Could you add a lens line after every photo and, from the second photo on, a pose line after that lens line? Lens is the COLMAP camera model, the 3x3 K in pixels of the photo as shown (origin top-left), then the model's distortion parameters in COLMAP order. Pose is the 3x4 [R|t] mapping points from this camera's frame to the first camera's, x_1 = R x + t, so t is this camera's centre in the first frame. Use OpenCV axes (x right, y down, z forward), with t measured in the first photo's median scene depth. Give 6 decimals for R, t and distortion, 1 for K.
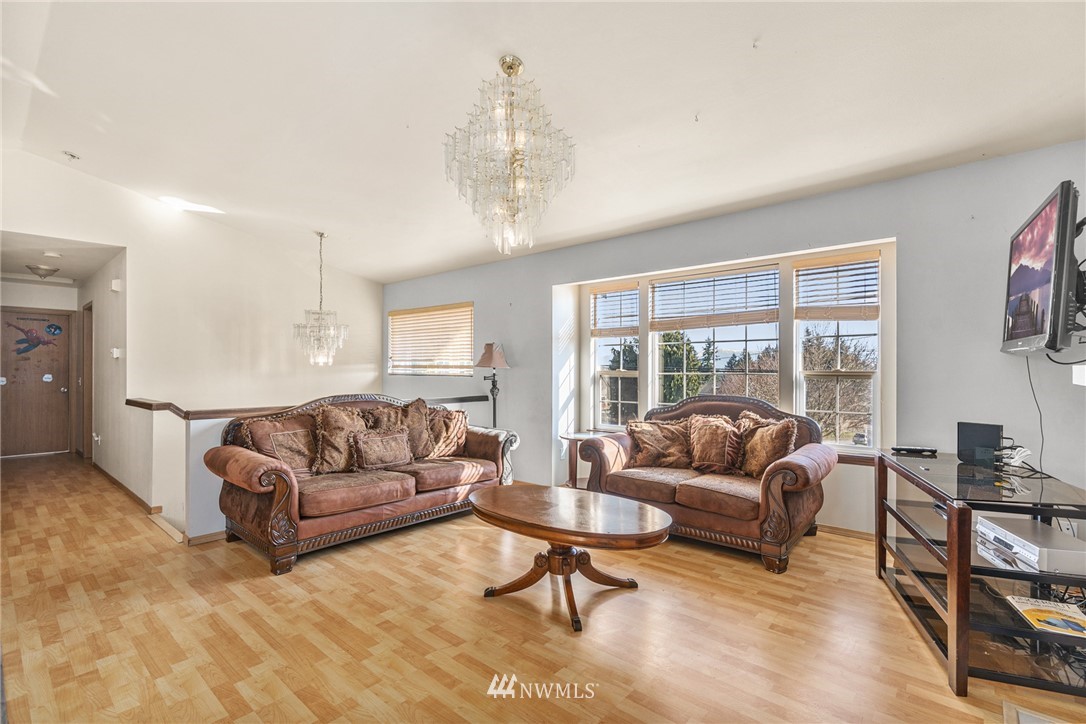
lens RADIAL K [[496.8, 0, 545.7], [0, 496.8, 368.3], [0, 0, 1]] dist [0.002094, -0.000002]
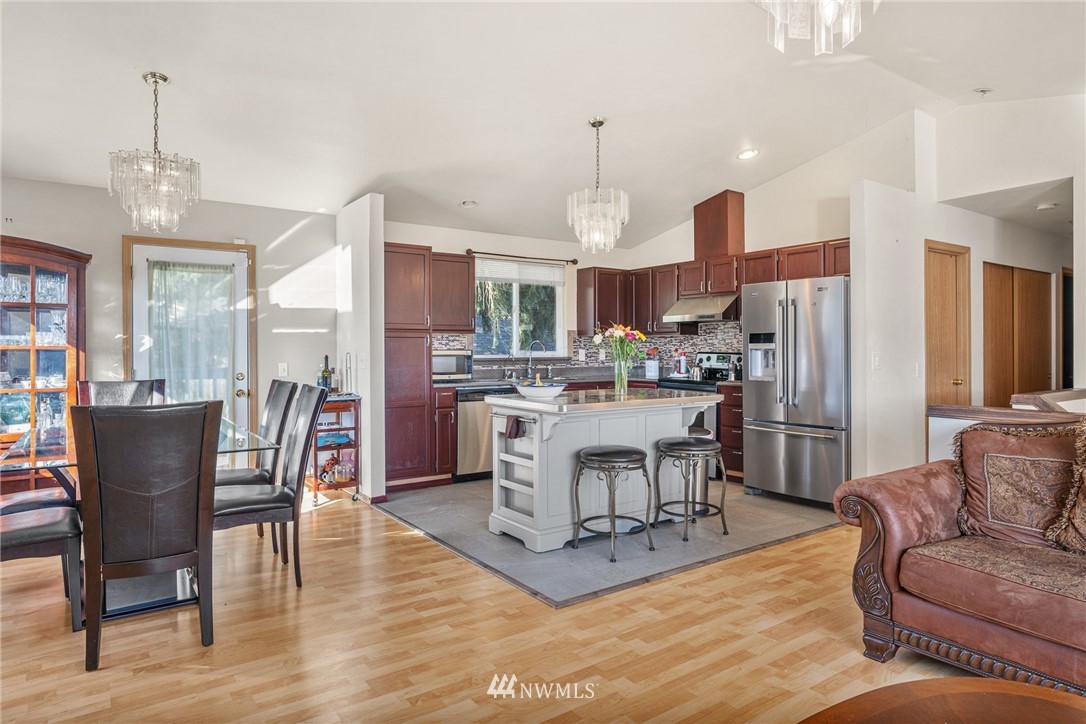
lens RADIAL K [[656.3, 0, 545.8], [0, 656.3, 353.3], [0, 0, 1]] dist [-0.003678, -0.000956]
pose [[-0.234261, 0.008156, -0.972139, 0.460783], [0.006195, 0.999957, 0.006896, 0.000834], [0.972154, -0.004407, -0.234302, 0.878490]]
